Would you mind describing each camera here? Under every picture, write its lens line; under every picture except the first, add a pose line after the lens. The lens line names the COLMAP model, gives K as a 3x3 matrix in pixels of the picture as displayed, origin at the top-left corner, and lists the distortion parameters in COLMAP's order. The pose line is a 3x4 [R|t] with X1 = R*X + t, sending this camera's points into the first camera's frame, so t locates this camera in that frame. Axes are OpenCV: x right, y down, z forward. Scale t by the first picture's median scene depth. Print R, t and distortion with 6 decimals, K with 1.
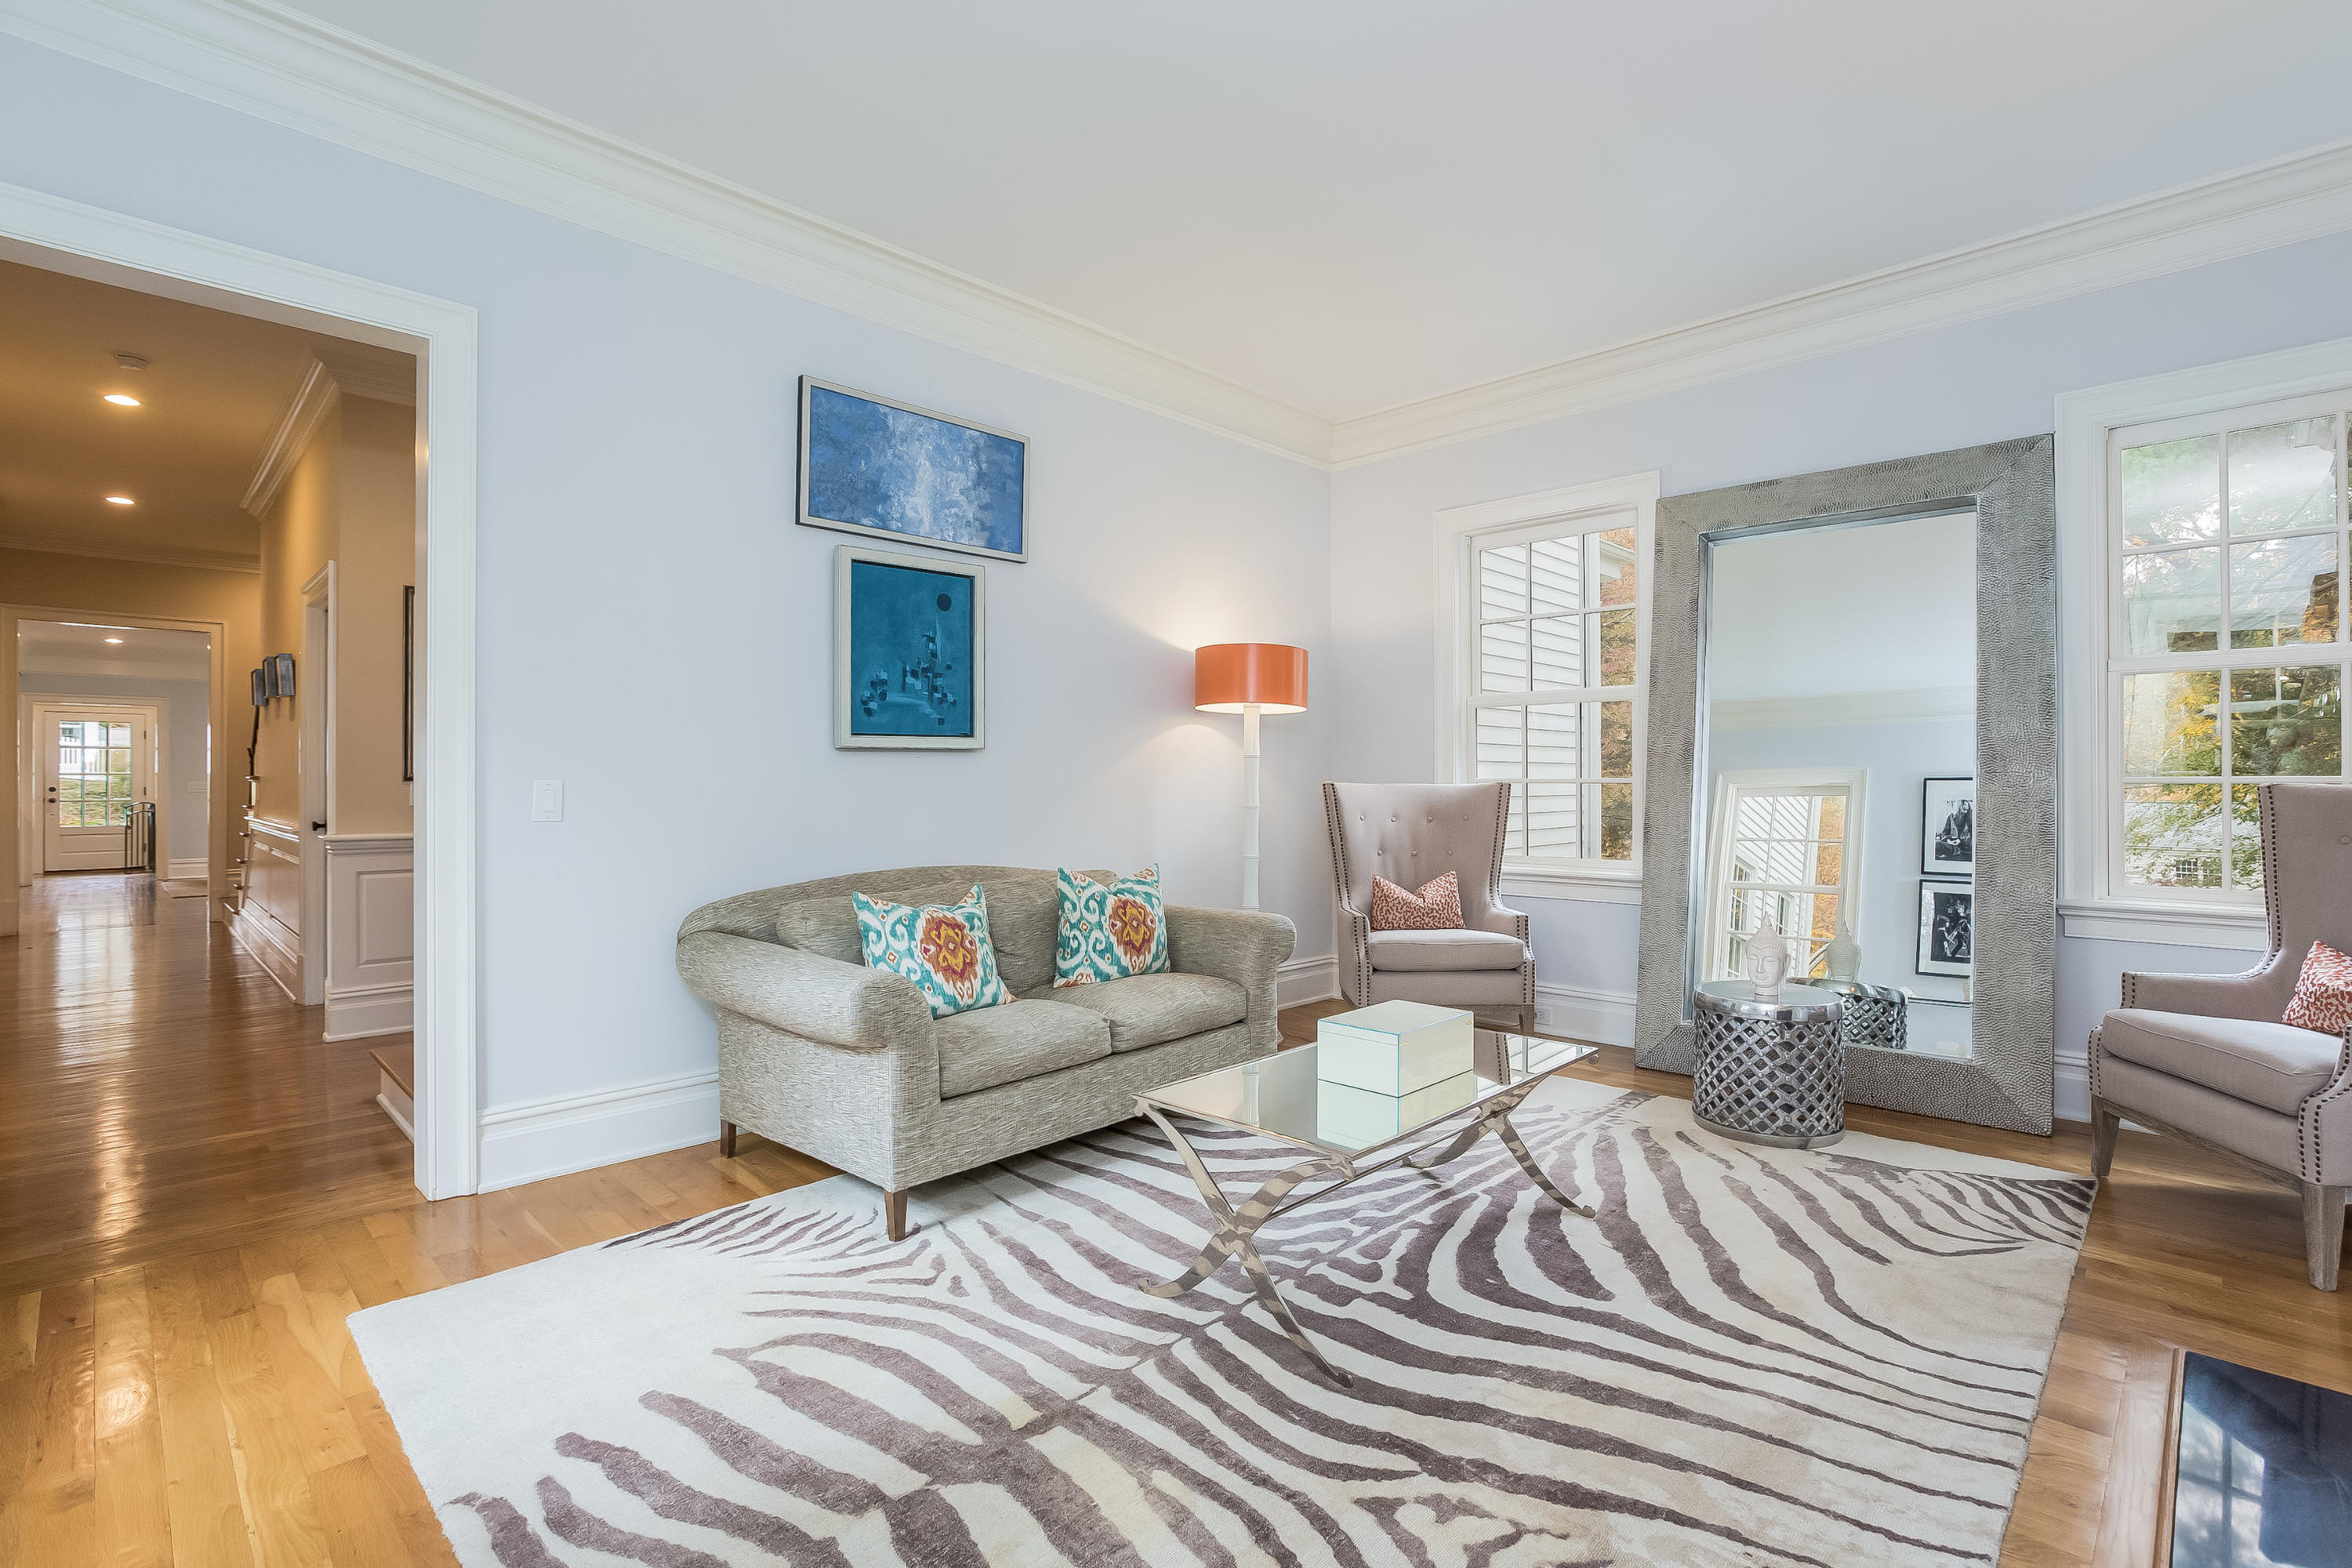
lens RADIAL K [[1077.8, 0, 1176.7], [0, 1077.8, 785.0], [0, 0, 1]] dist [-0.034754, 0.005852]
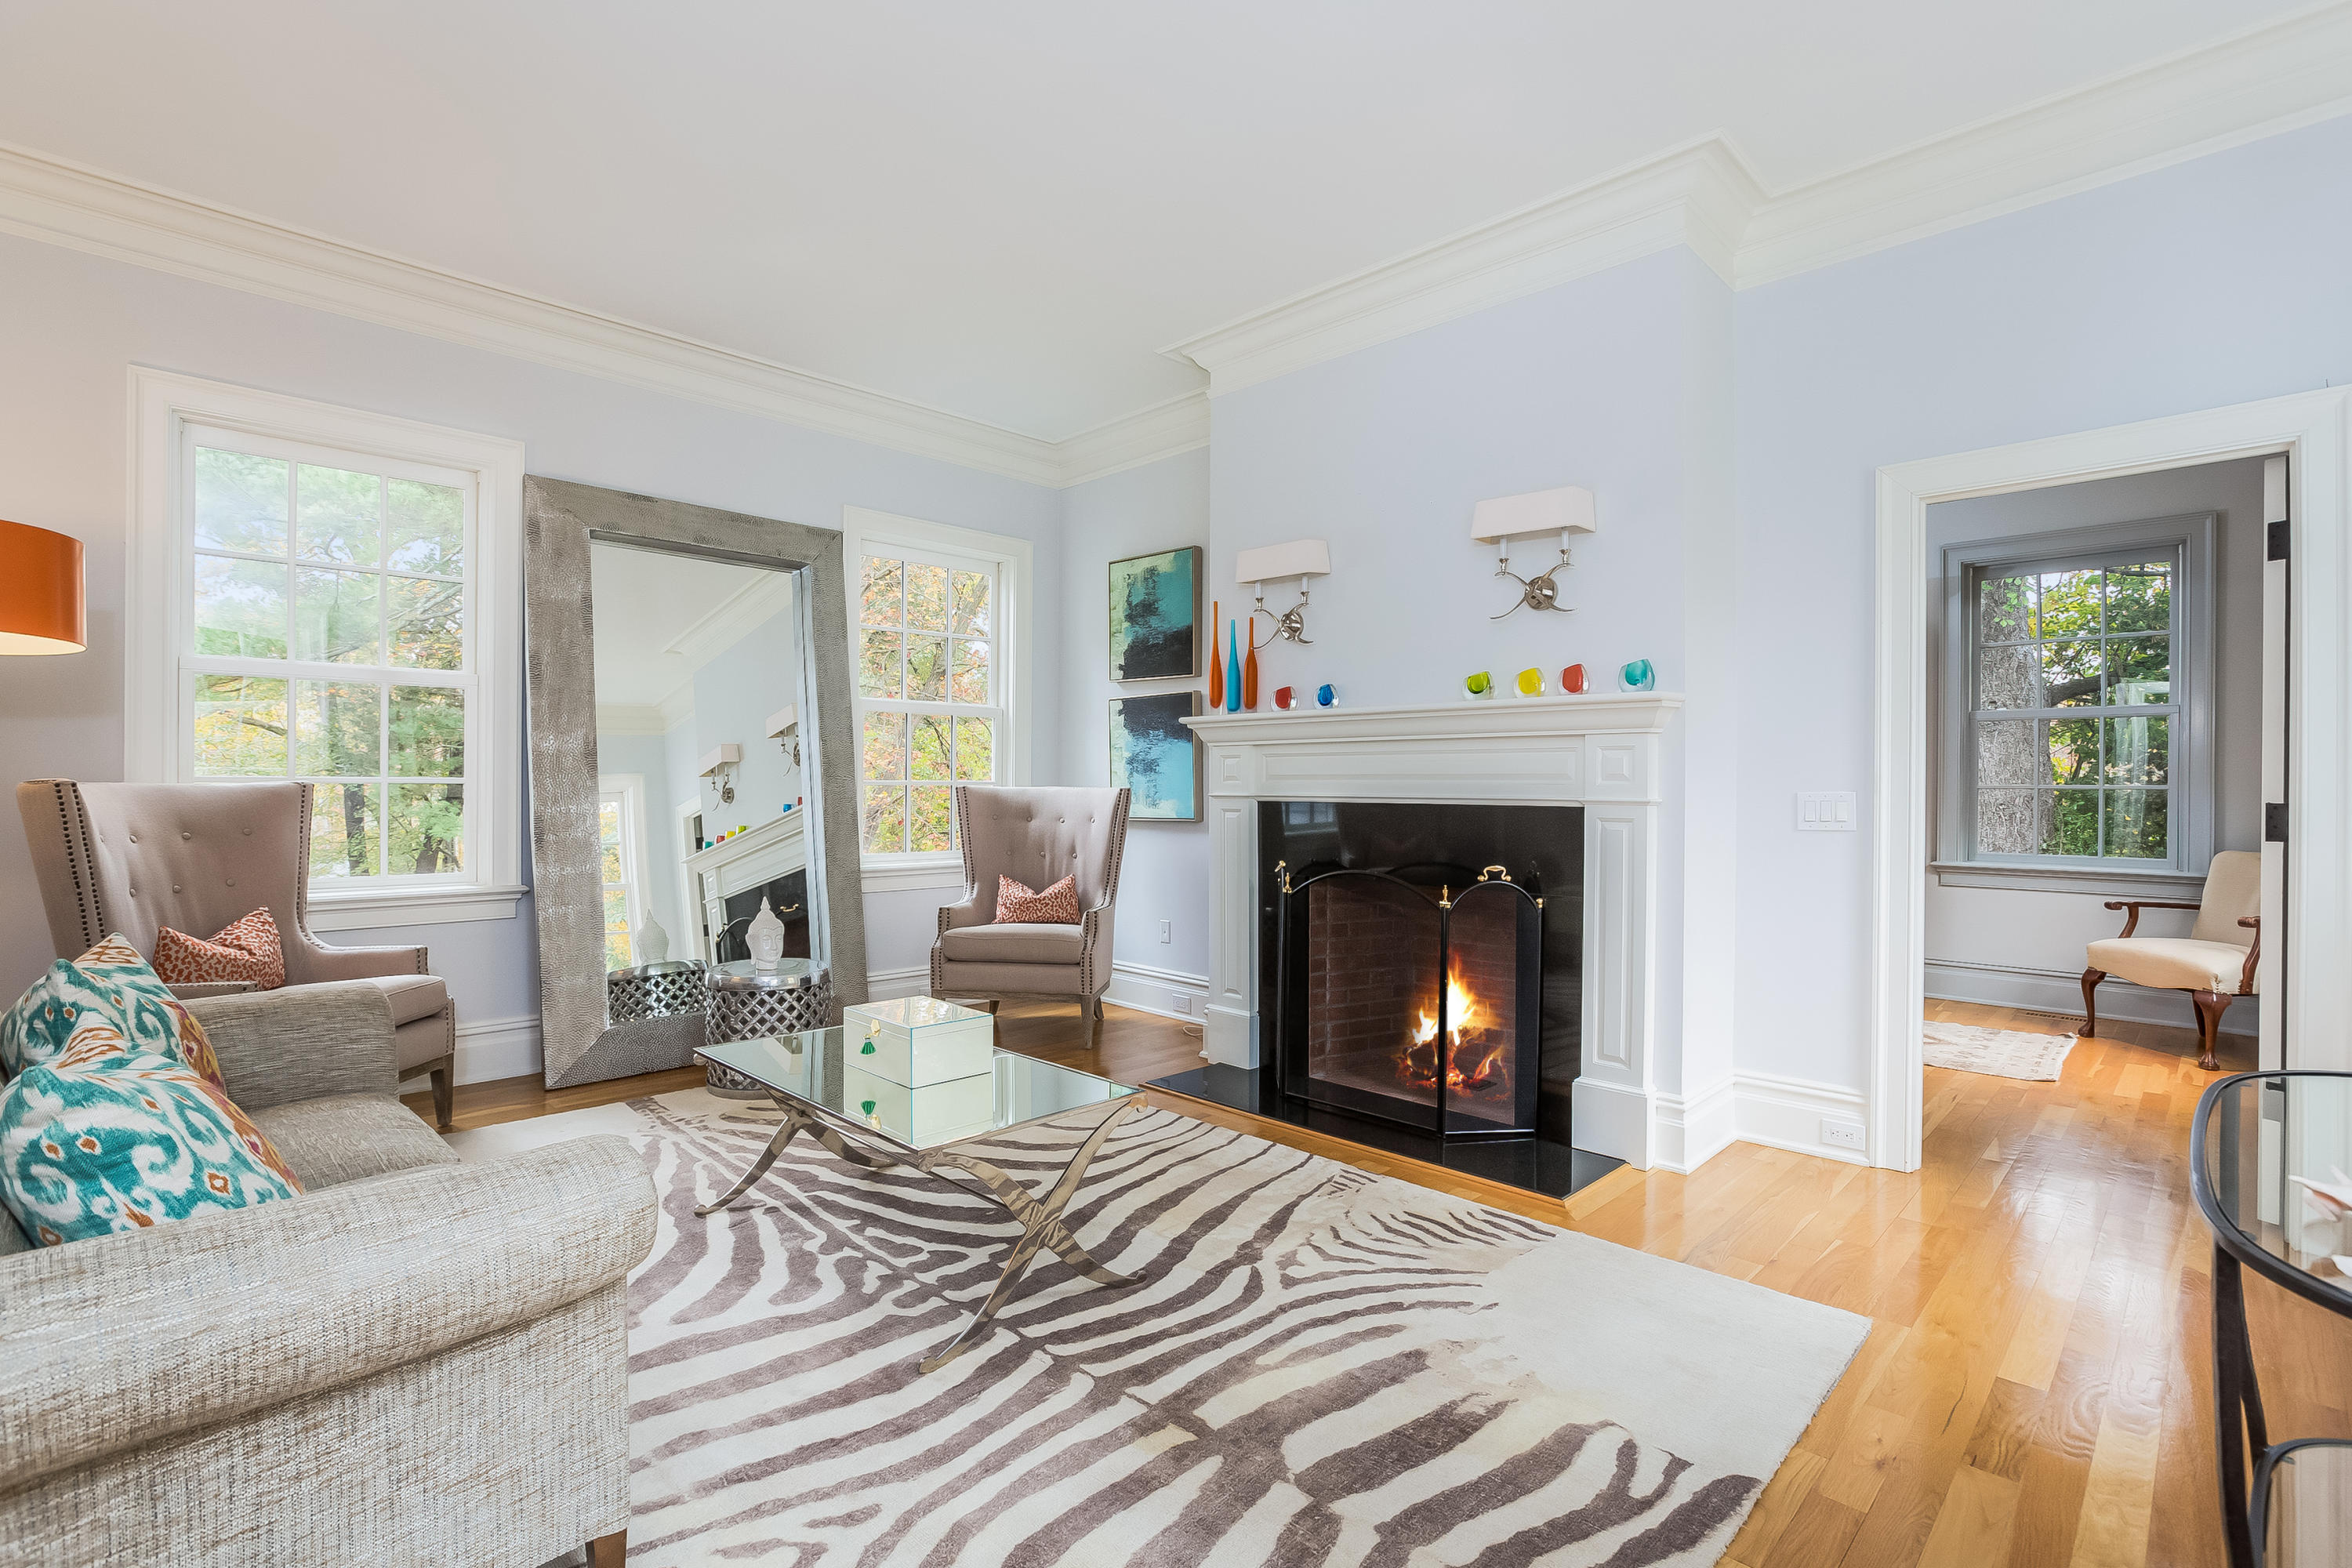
lens RADIAL K [[1077.8, 0, 1224.7], [0, 1077.8, 798.9], [0, 0, 1]] dist [-0.034754, 0.005852]
pose [[-0.009280, -0.011468, 0.999891, -0.901989], [-0.005781, 0.999918, 0.011415, -0.004186], [-0.999940, -0.005674, -0.009345, 0.777905]]
